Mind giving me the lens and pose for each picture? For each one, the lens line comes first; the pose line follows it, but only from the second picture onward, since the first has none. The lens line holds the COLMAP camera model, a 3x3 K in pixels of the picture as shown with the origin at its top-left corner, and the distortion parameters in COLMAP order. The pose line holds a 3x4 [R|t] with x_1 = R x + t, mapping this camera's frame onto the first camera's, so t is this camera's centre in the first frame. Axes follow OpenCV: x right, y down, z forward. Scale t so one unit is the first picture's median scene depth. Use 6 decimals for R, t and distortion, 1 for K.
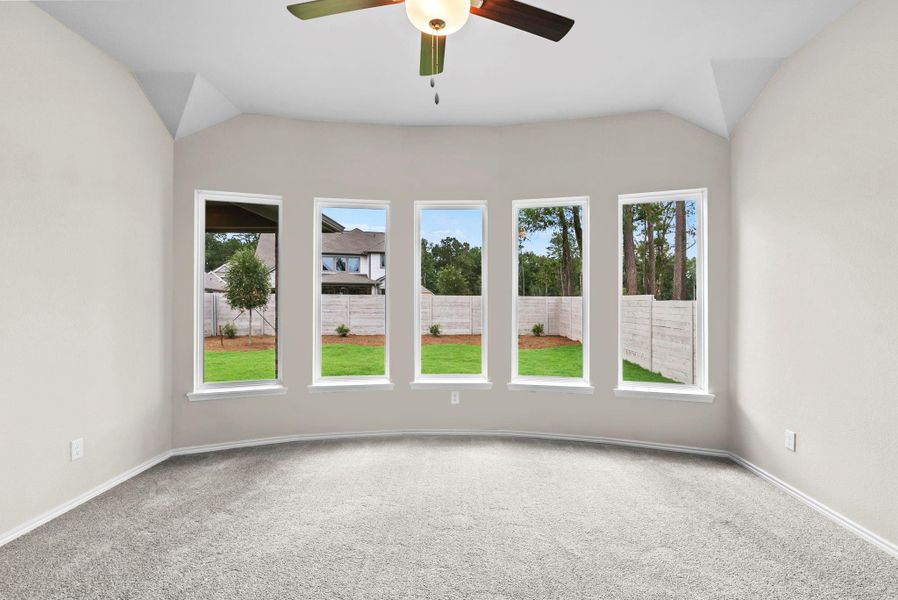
lens RADIAL K [[419.8, 0, 450.9], [0, 419.8, 301.6], [0, 0, 1]] dist [-0.013222, 0.000086]
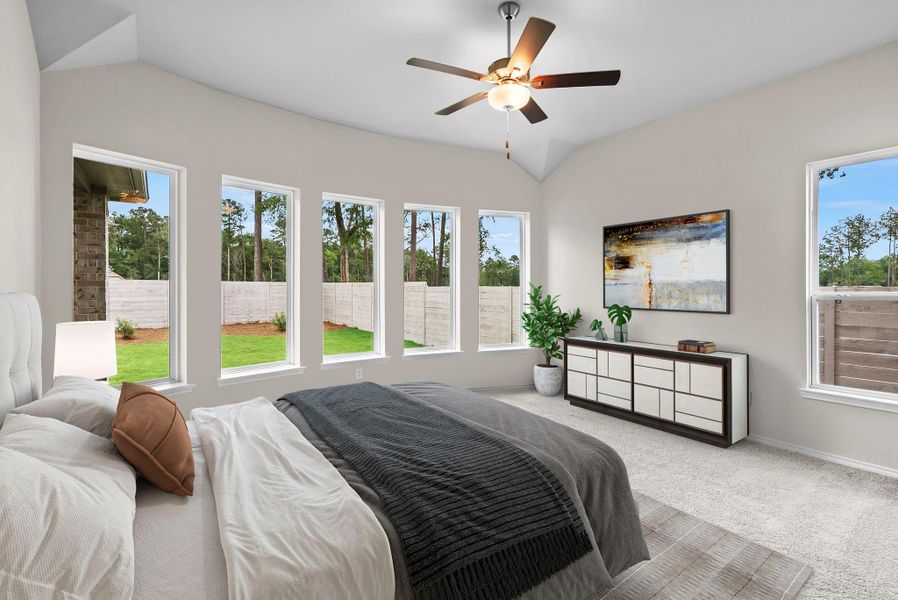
lens RADIAL K [[419.8, 0, 458.4], [0, 419.8, 294.0], [0, 0, 1]] dist [-0.013222, 0.000086]
pose [[0.791690, -0.010747, 0.610829, -0.187122], [0.001260, 0.999872, 0.015959, 0.000058], [-0.610922, -0.011864, 0.791602, -0.019150]]
